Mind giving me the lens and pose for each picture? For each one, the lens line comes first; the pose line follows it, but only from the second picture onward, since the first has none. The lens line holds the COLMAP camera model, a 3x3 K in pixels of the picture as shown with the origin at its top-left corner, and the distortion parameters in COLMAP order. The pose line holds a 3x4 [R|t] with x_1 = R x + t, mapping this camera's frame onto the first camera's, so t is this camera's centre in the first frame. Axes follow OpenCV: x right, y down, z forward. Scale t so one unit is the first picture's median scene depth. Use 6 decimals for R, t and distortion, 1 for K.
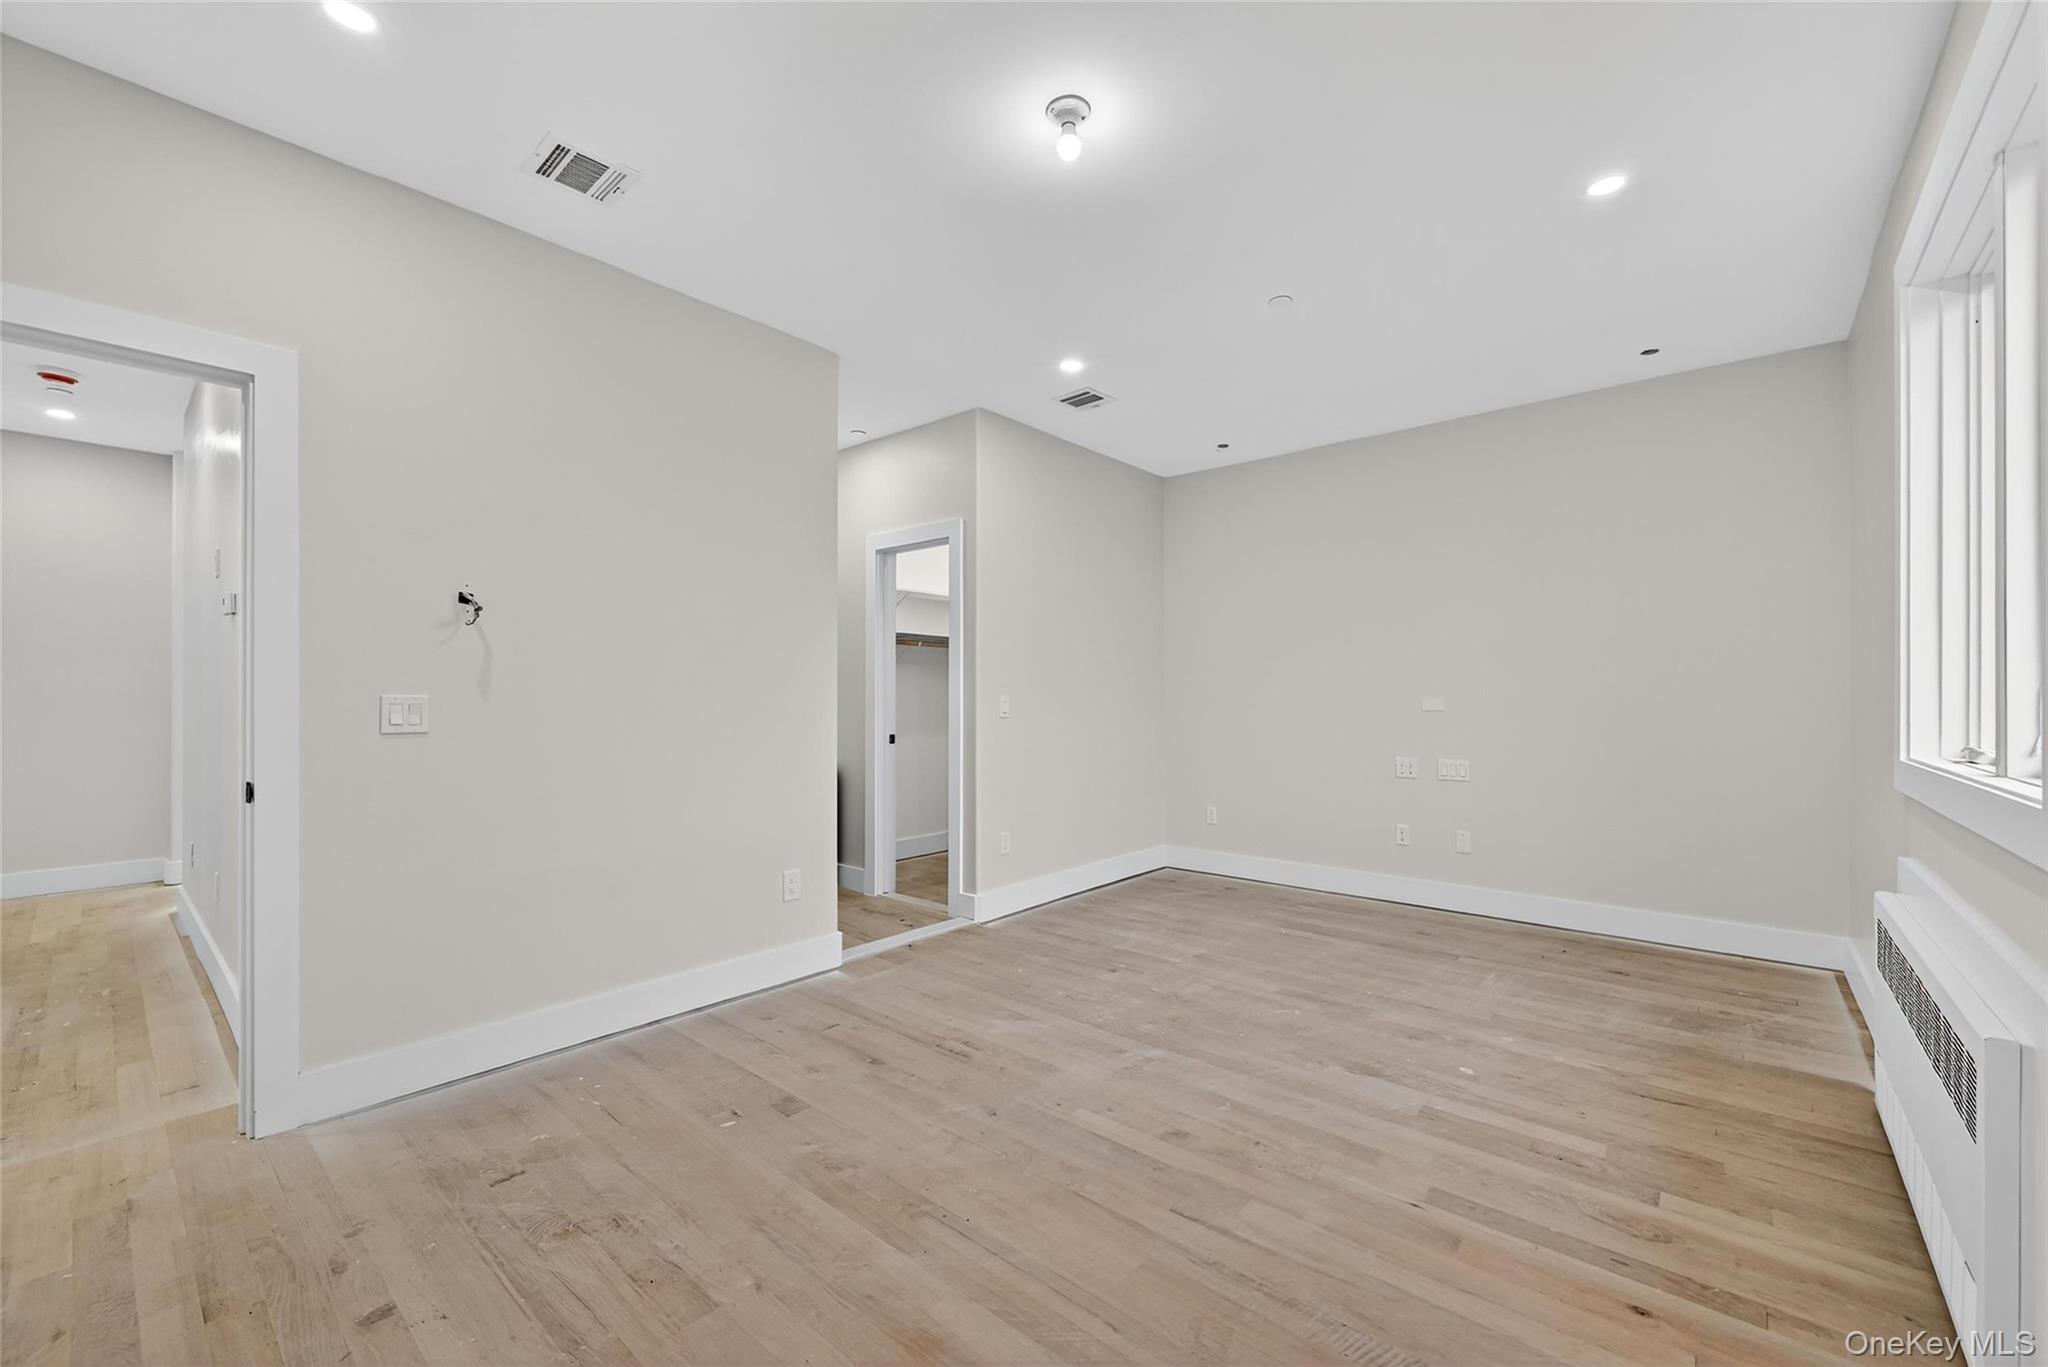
lens RADIAL K [[820.8, 0, 1037.7], [0, 820.8, 655.7], [0, 0, 1]] dist [-0.001568, -0.000028]
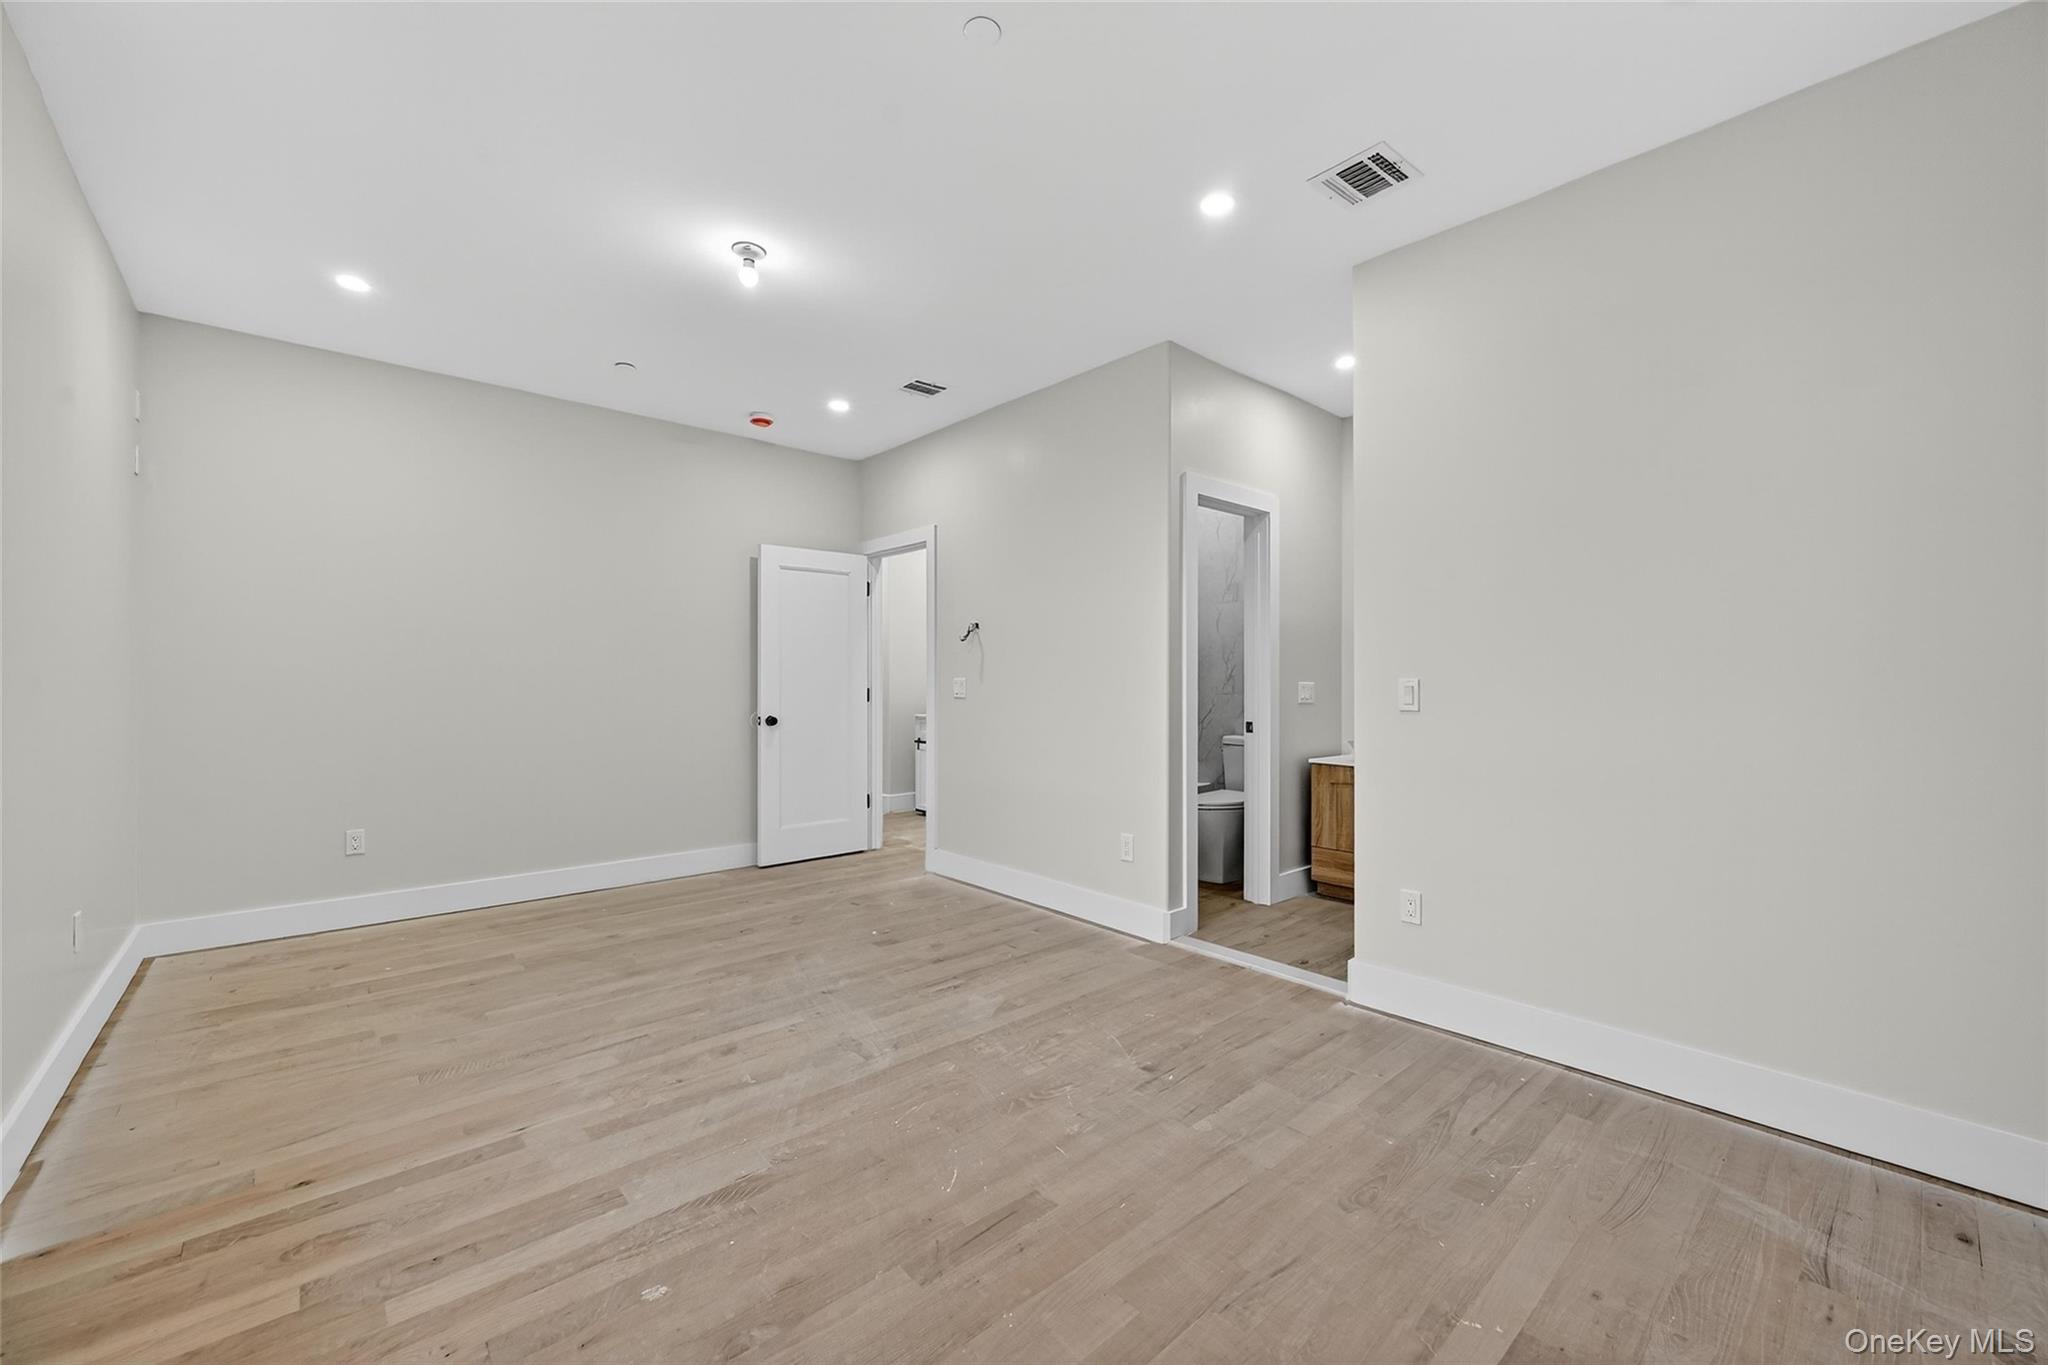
lens RADIAL K [[813.9, 0, 1024.0], [0, 813.9, 682.5], [0, 0, 1]] dist [0.001279, 0.000145]
pose [[-0.143878, 0.004523, -0.989585, 0.974303], [0.051400, 0.998674, -0.002909, 0.063542], [0.988260, -0.051283, -0.143919, 1.245879]]
